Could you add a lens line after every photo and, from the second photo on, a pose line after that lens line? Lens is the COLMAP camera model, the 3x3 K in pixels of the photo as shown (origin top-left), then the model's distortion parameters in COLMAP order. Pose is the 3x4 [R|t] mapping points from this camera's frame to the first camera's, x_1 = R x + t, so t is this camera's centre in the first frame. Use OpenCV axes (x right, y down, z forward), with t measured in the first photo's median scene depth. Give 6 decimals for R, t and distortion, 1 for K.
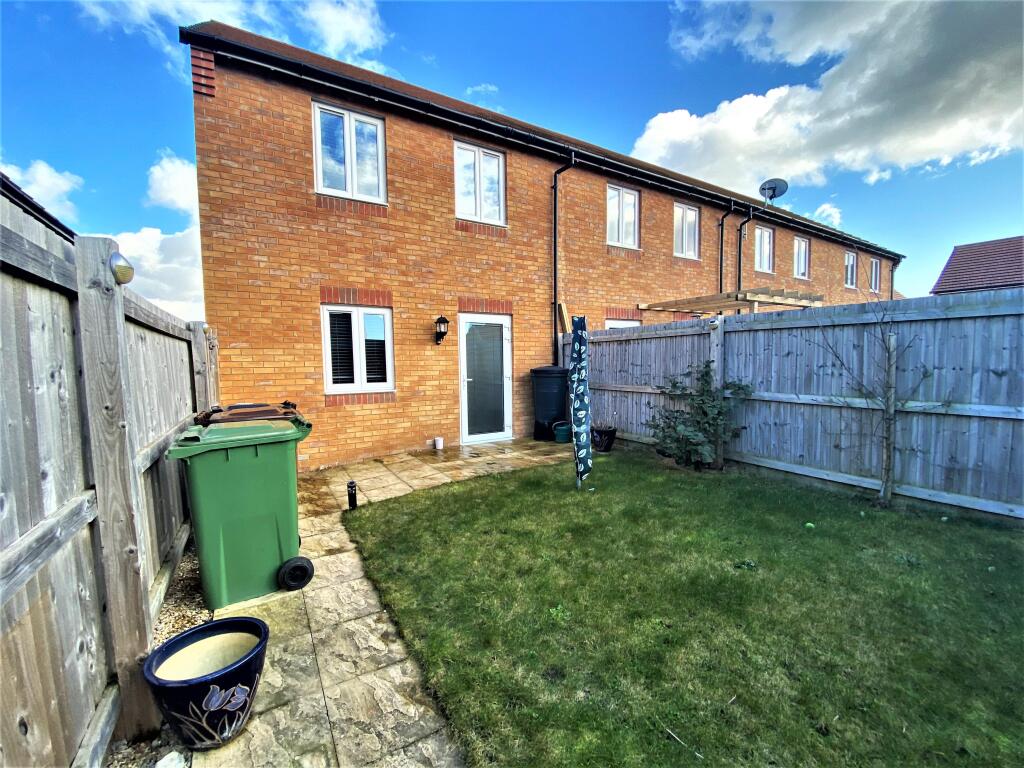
lens RADIAL K [[418.2, 0, 511.4], [0, 418.2, 390.9], [0, 0, 1]] dist [-0.026434, -0.002088]
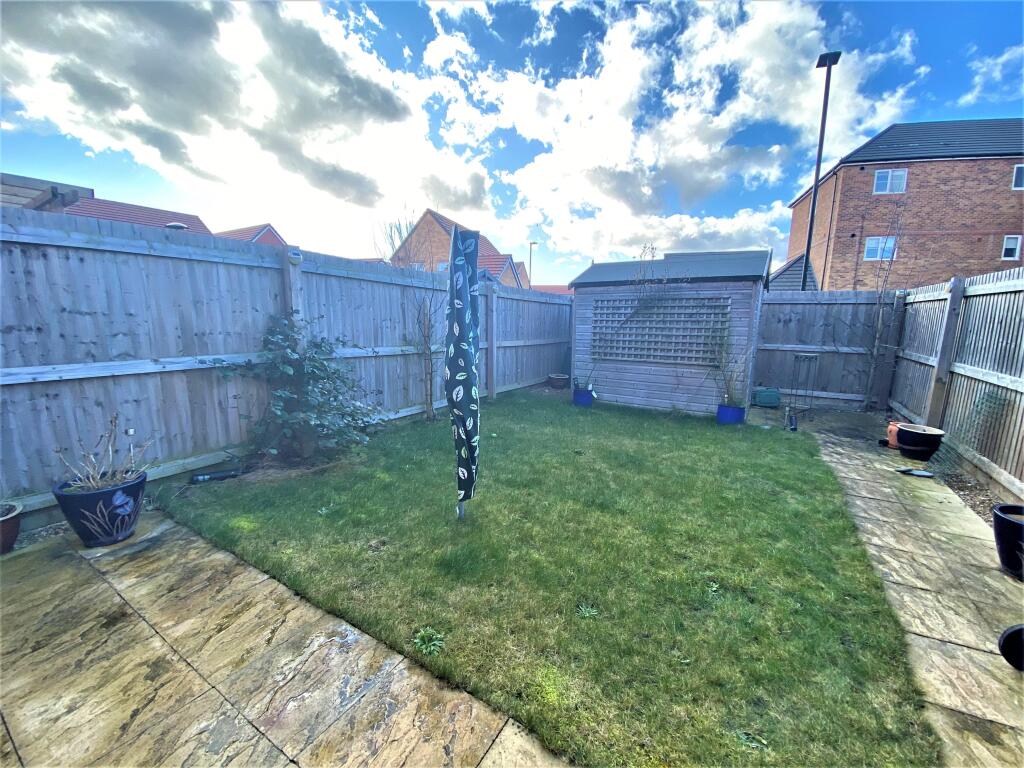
lens RADIAL K [[418.2, 0, 509.4], [0, 418.2, 386.1], [0, 0, 1]] dist [-0.026434, -0.002088]
pose [[-0.459598, -0.133990, 0.877962, -0.717831], [0.054895, 0.982378, 0.178662, -0.122567], [-0.886429, 0.130309, -0.444143, 2.237049]]
